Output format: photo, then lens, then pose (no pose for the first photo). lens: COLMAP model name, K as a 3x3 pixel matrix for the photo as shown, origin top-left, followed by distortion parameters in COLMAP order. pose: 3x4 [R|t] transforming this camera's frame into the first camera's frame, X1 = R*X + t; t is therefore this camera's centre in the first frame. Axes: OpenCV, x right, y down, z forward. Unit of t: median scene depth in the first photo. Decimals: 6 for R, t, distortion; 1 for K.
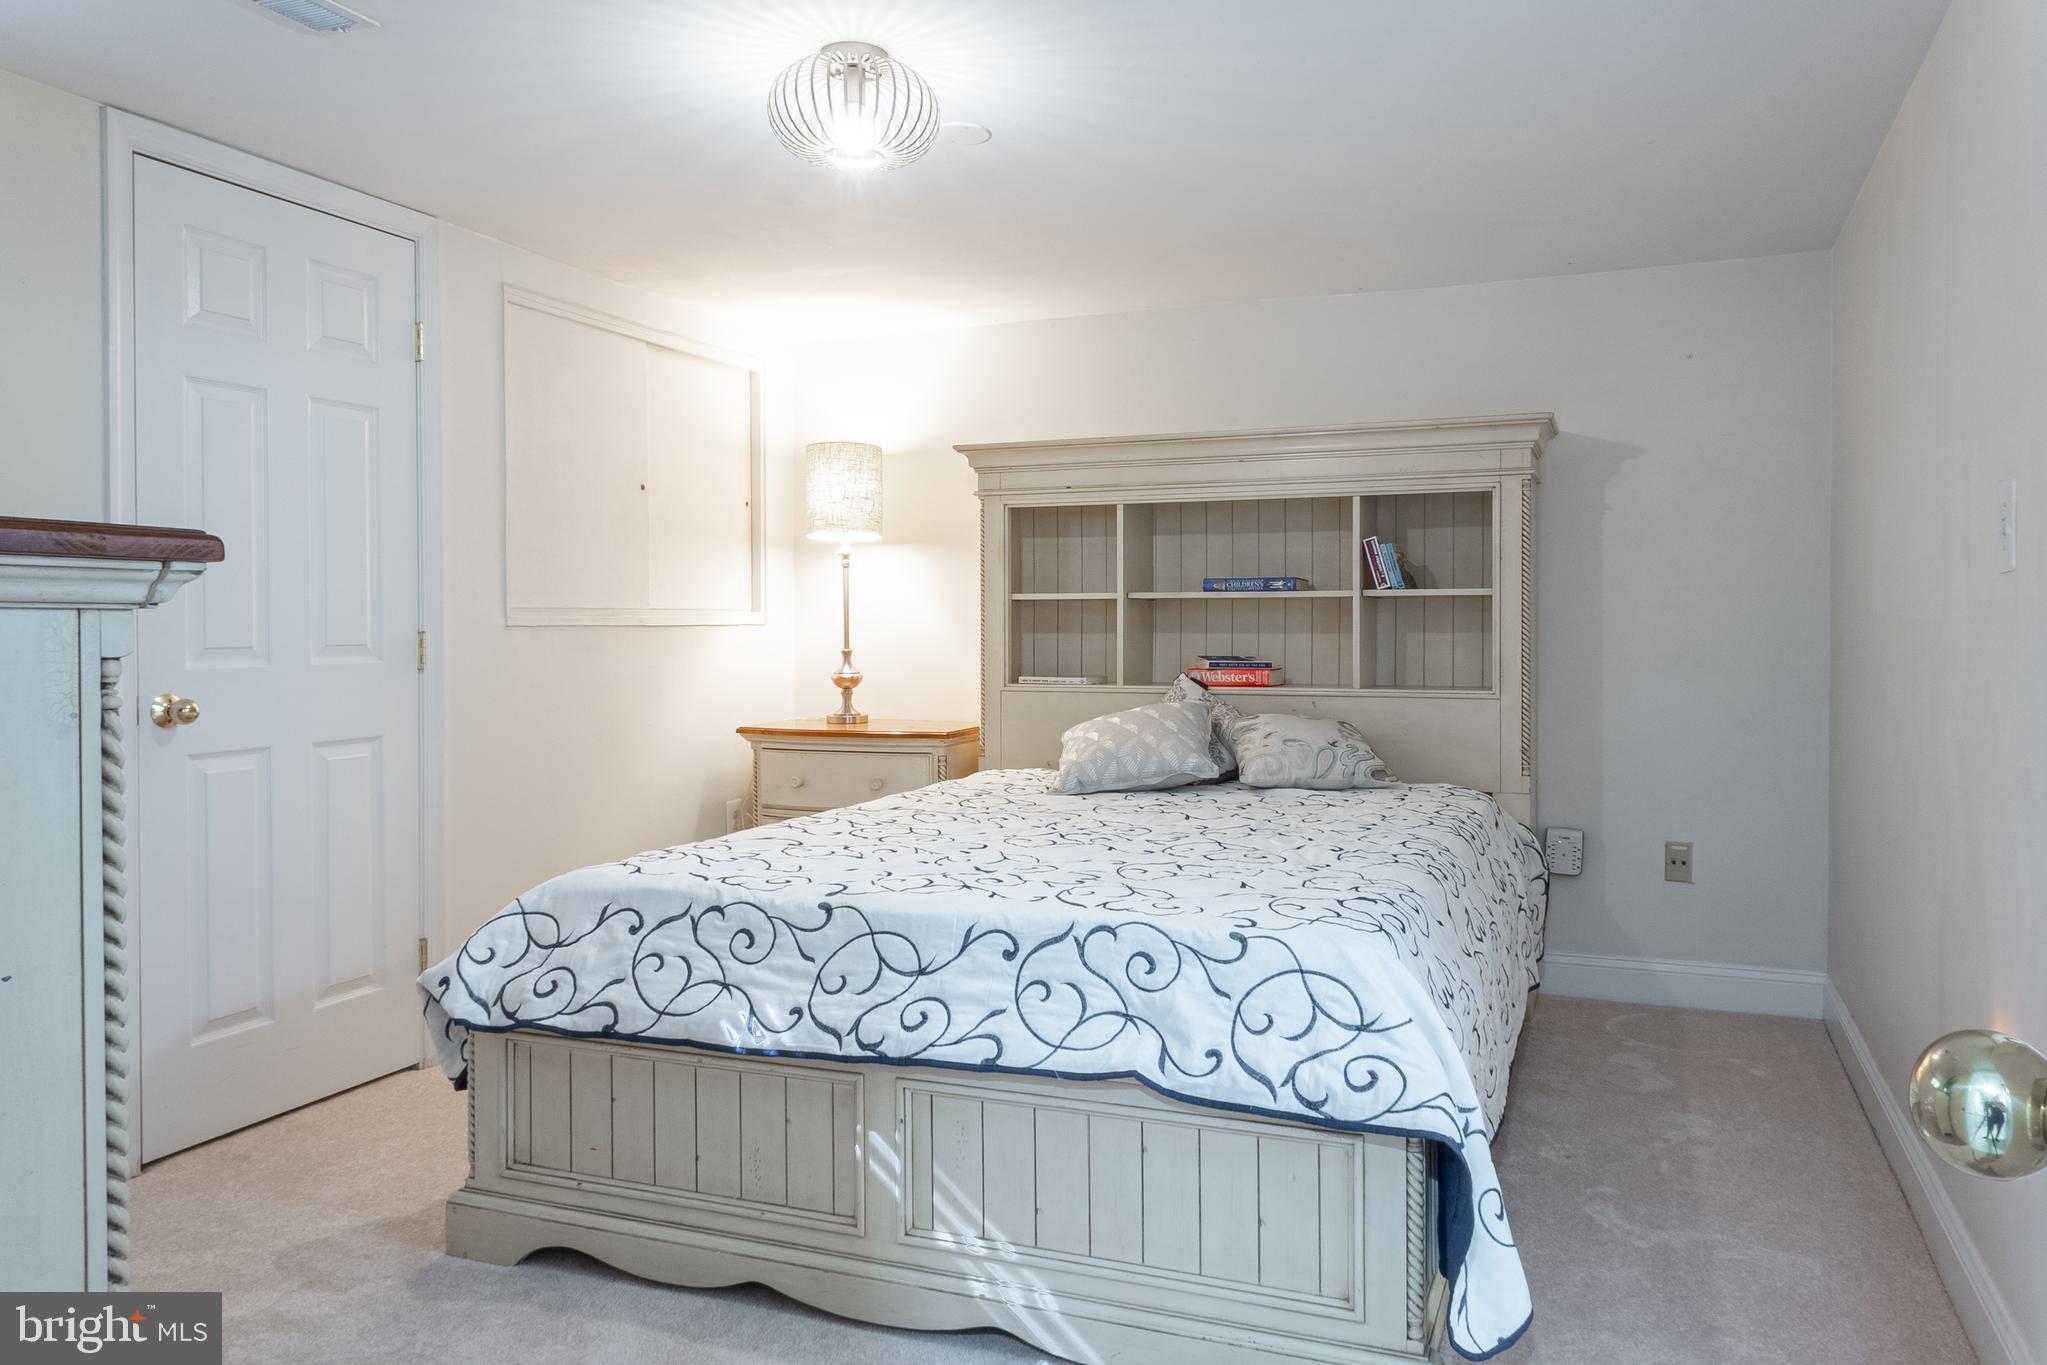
lens RADIAL K [[1463.0, 0, 1062.1], [0, 1463.0, 641.2], [0, 0, 1]] dist [0.049521, -0.042754]
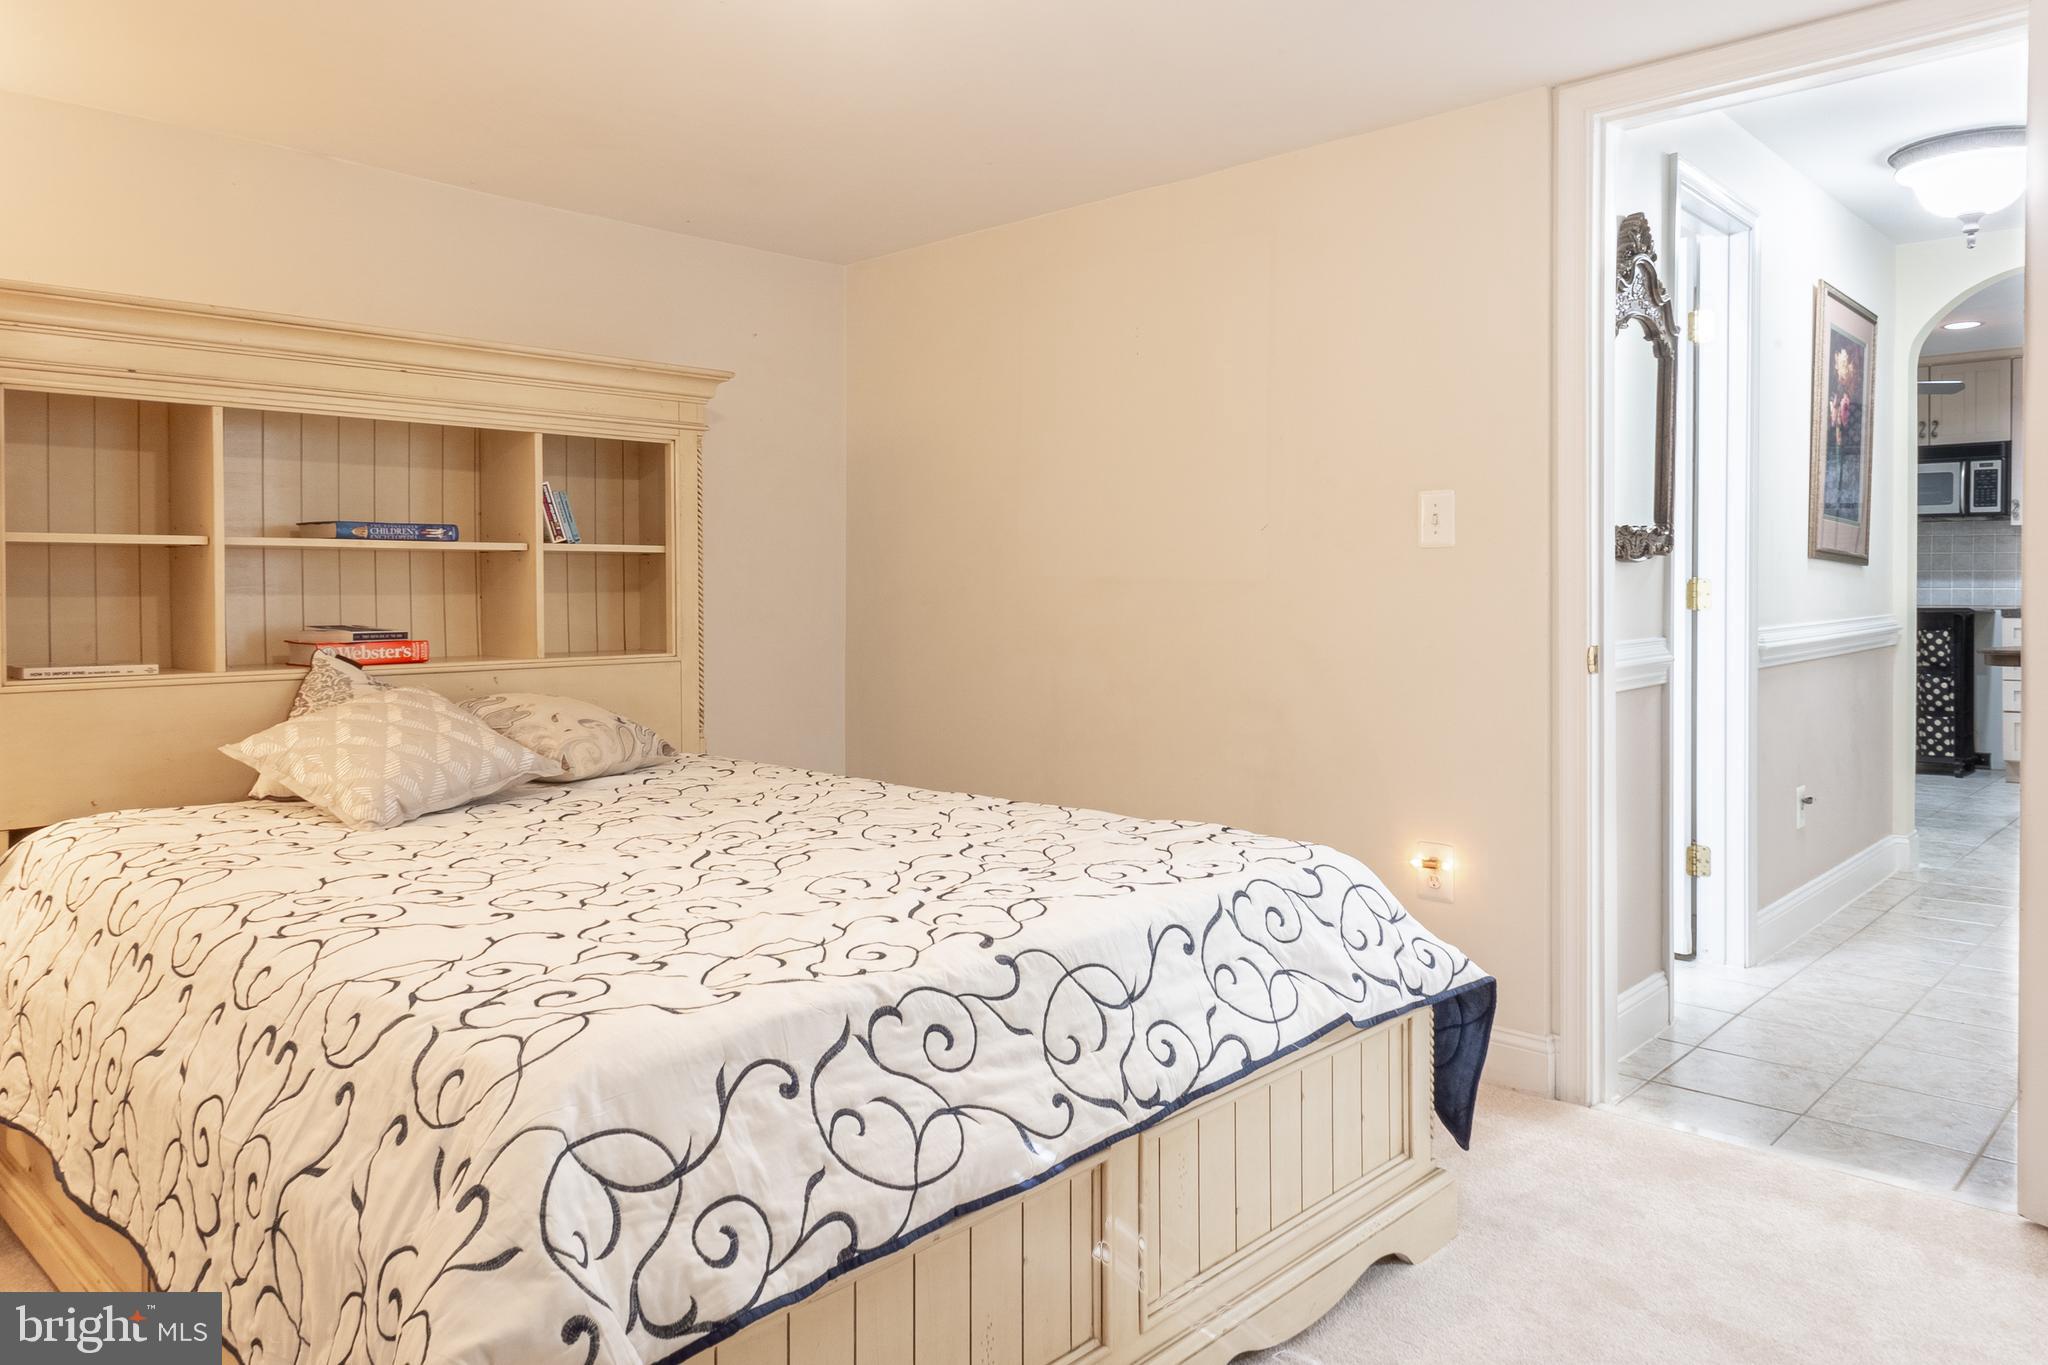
lens RADIAL K [[1463.7, 0, 1032.7], [0, 1463.7, 601.7], [0, 0, 1]] dist [0.049521, -0.042754]
pose [[0.343625, -0.011062, 0.939042, -0.809301], [0.012028, 0.999900, 0.007377, -0.005670], [-0.939030, 0.008760, 0.343724, 0.691708]]
